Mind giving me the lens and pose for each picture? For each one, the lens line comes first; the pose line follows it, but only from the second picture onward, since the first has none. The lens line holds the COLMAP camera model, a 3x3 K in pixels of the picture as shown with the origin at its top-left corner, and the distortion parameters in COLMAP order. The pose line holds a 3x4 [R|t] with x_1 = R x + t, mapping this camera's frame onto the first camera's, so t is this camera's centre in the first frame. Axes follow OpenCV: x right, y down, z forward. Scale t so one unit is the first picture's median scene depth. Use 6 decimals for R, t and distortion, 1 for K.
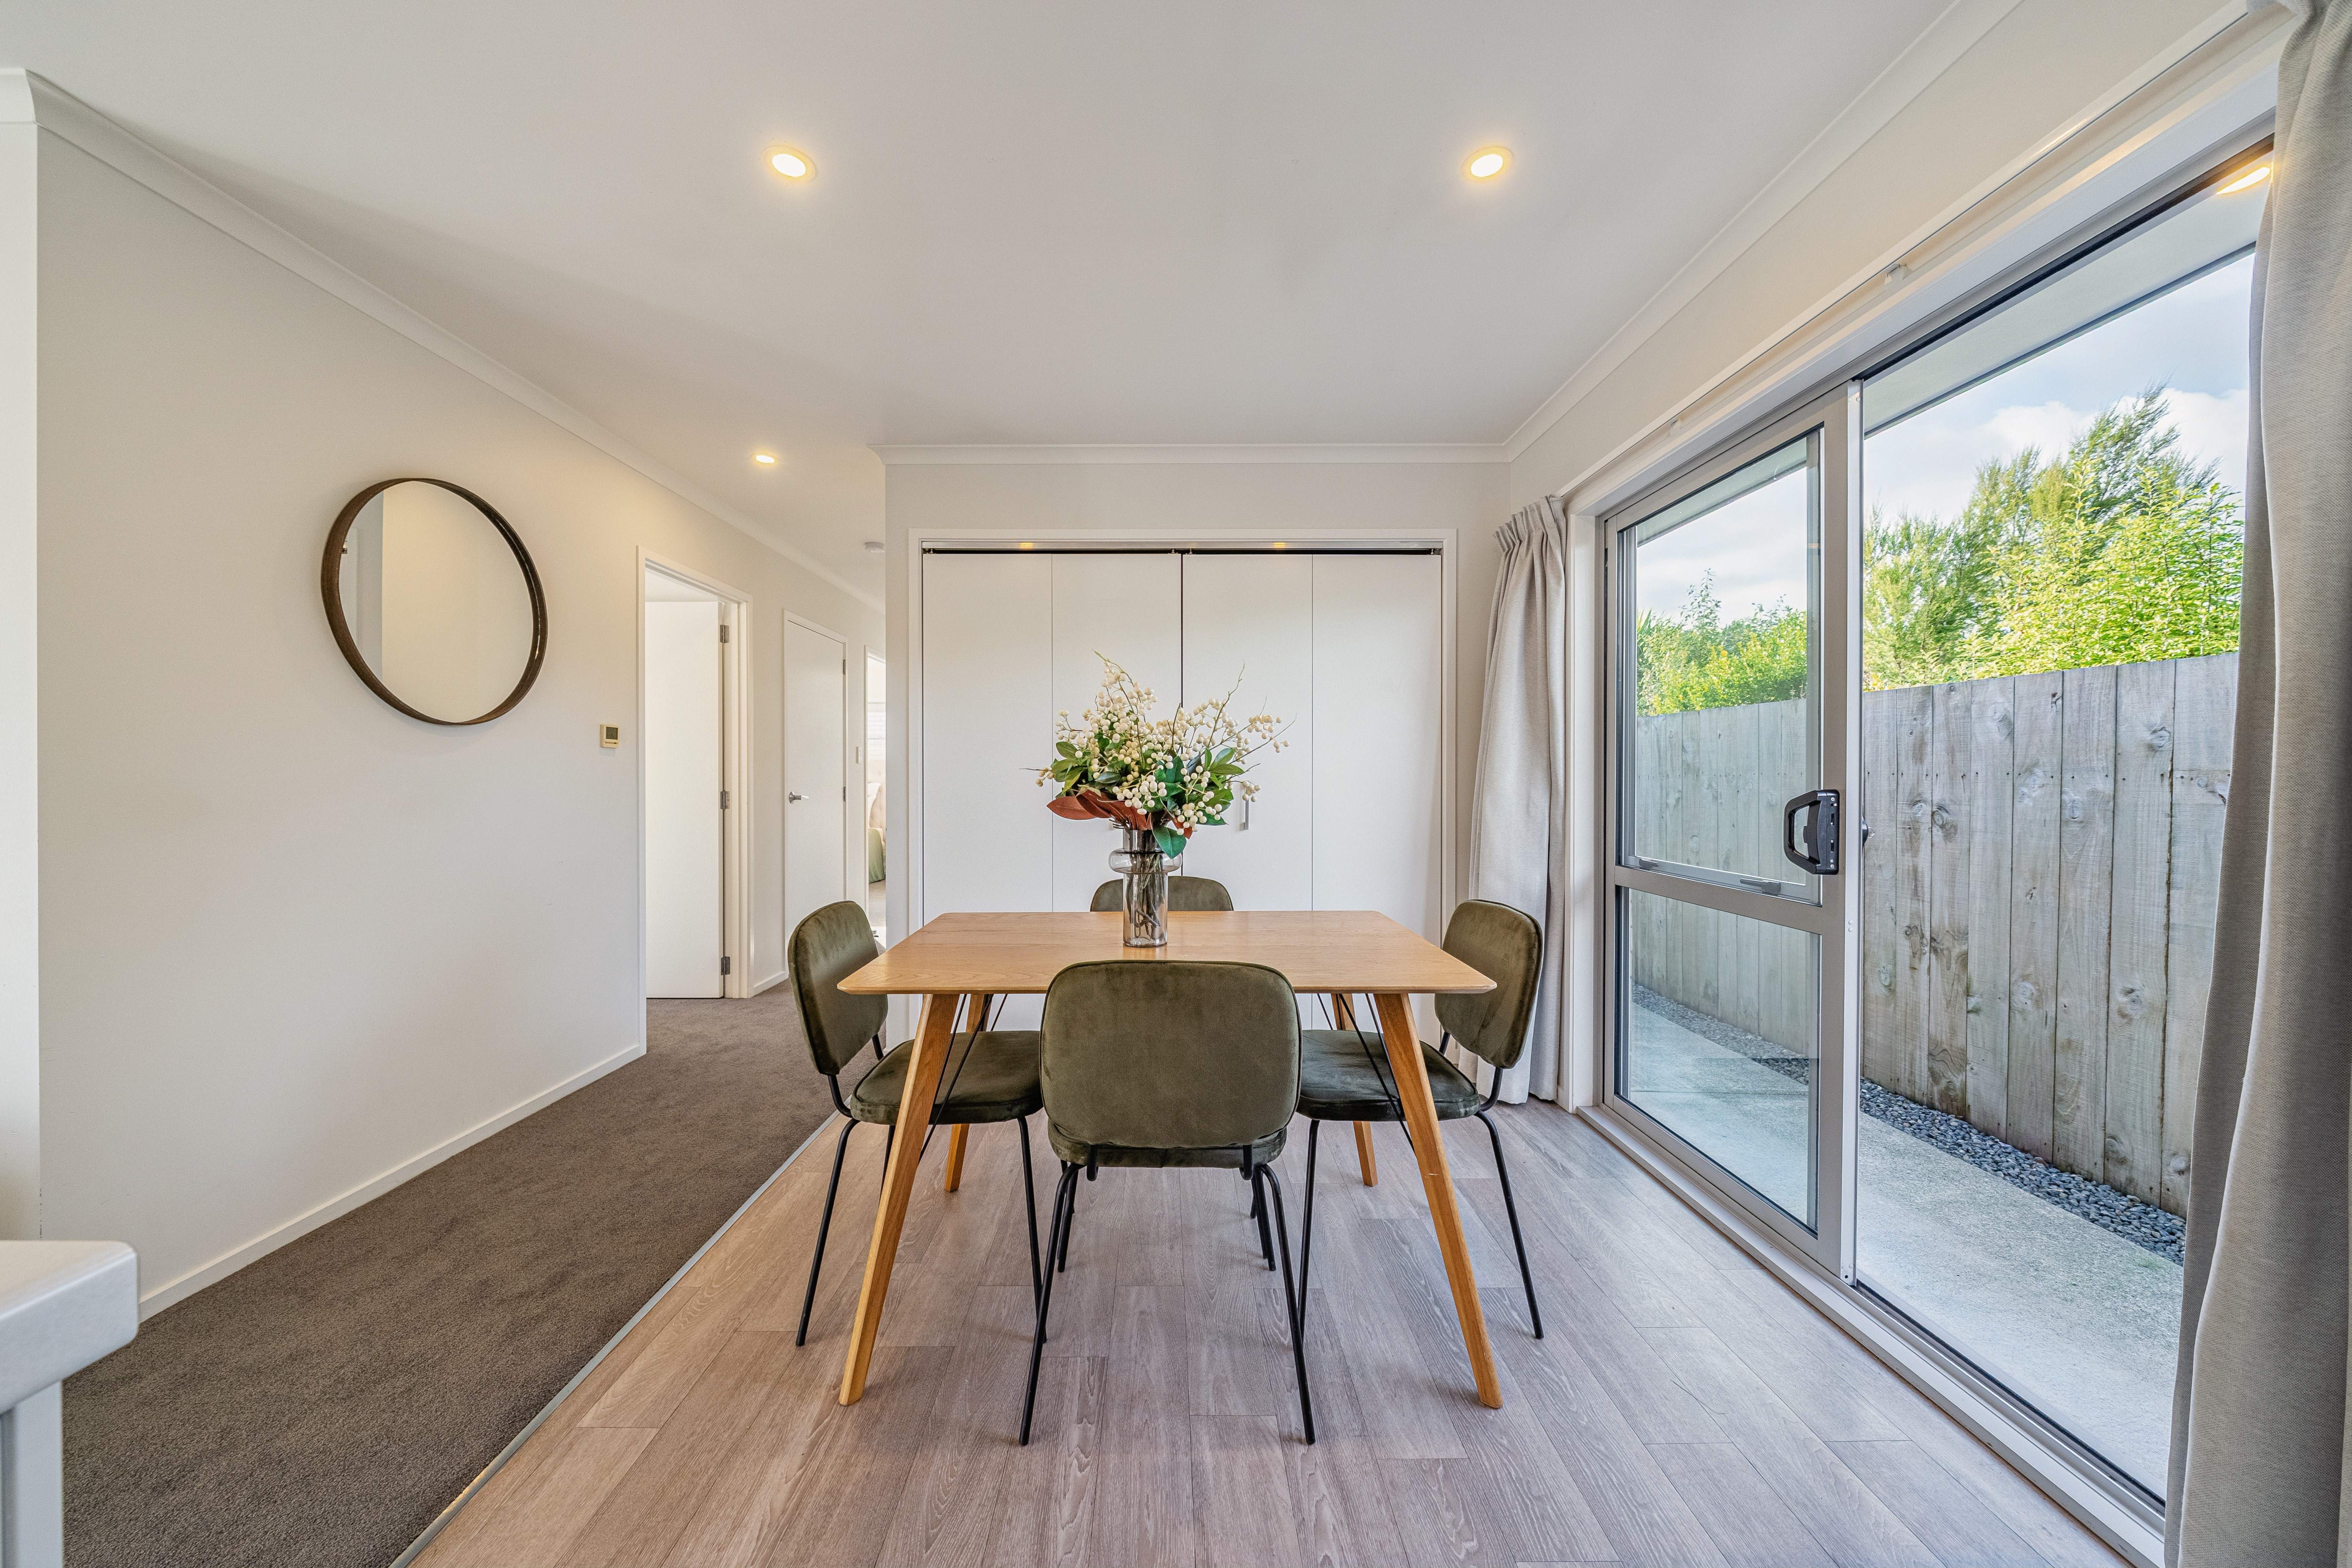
lens RADIAL K [[819.0, 0, 1165.8], [0, 819.0, 776.1], [0, 0, 1]] dist [-0.005276, -0.000108]
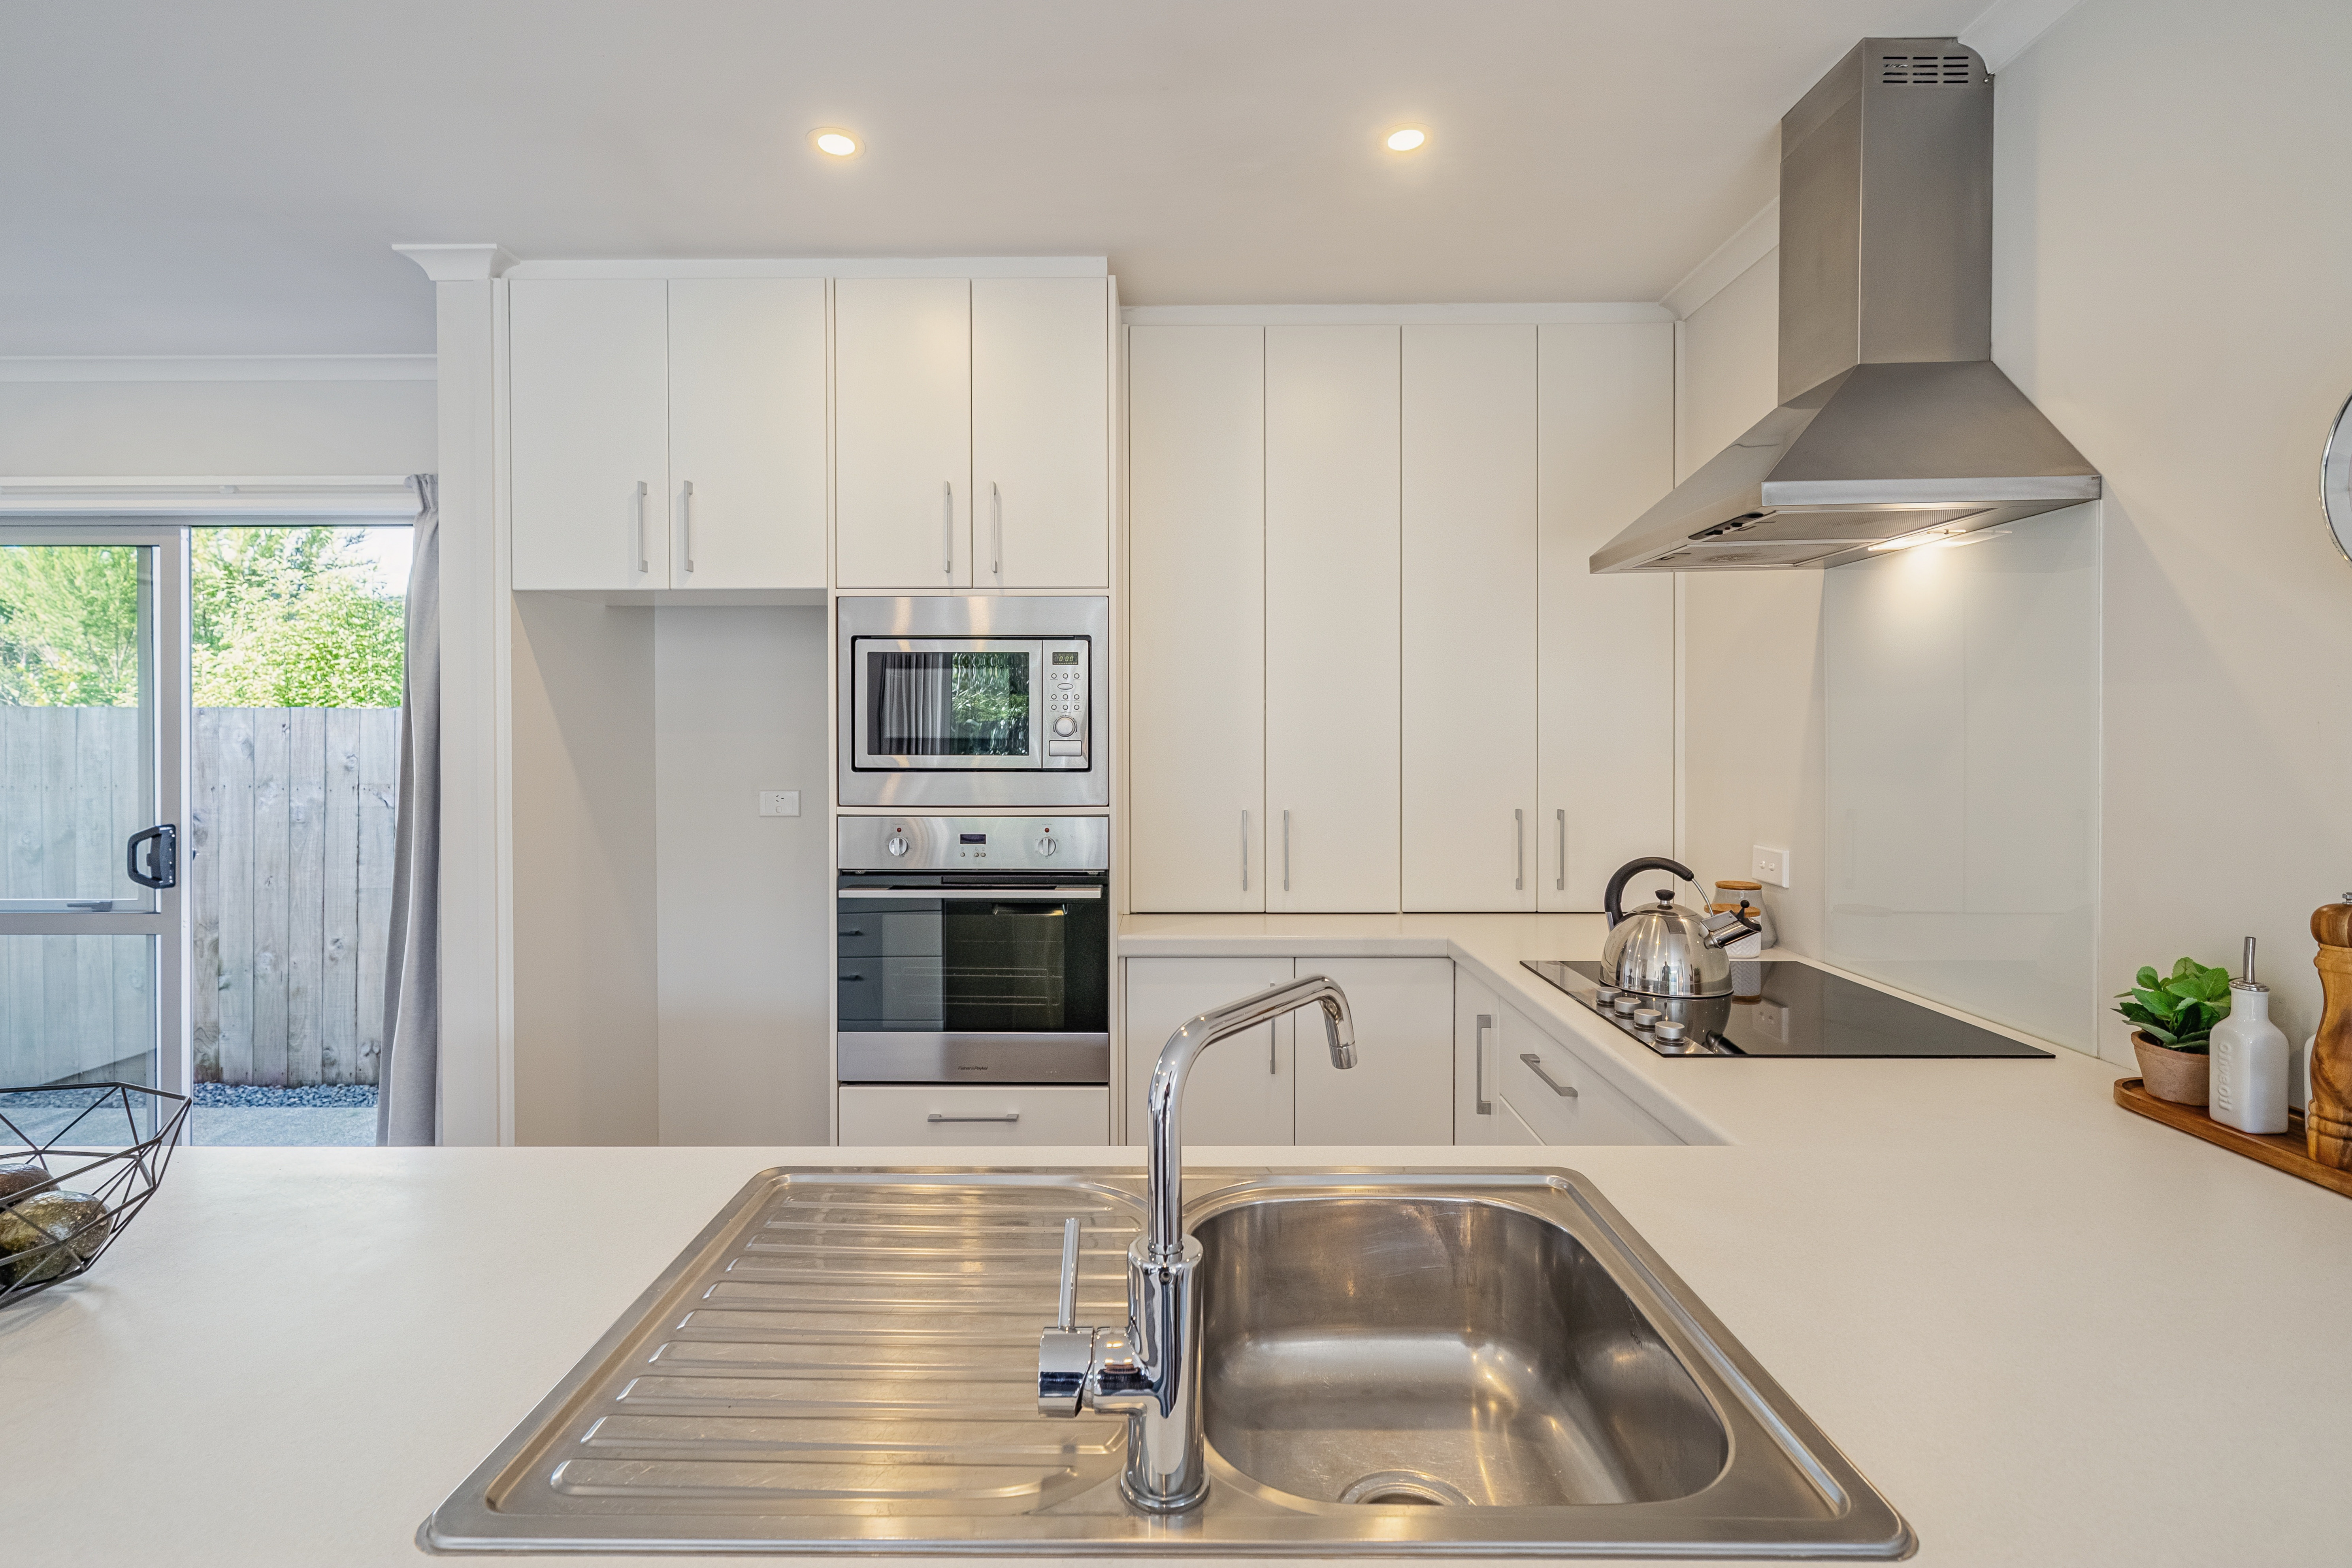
lens RADIAL K [[1053.7, 0, 1168.3], [0, 1053.7, 746.9], [0, 0, 1]] dist [-0.000981, -0.000113]
pose [[0.004022, -0.009873, 0.999943, -0.619889], [0.002076, 0.999949, 0.009865, -0.085231], [-0.999990, 0.002037, 0.004043, -0.443891]]
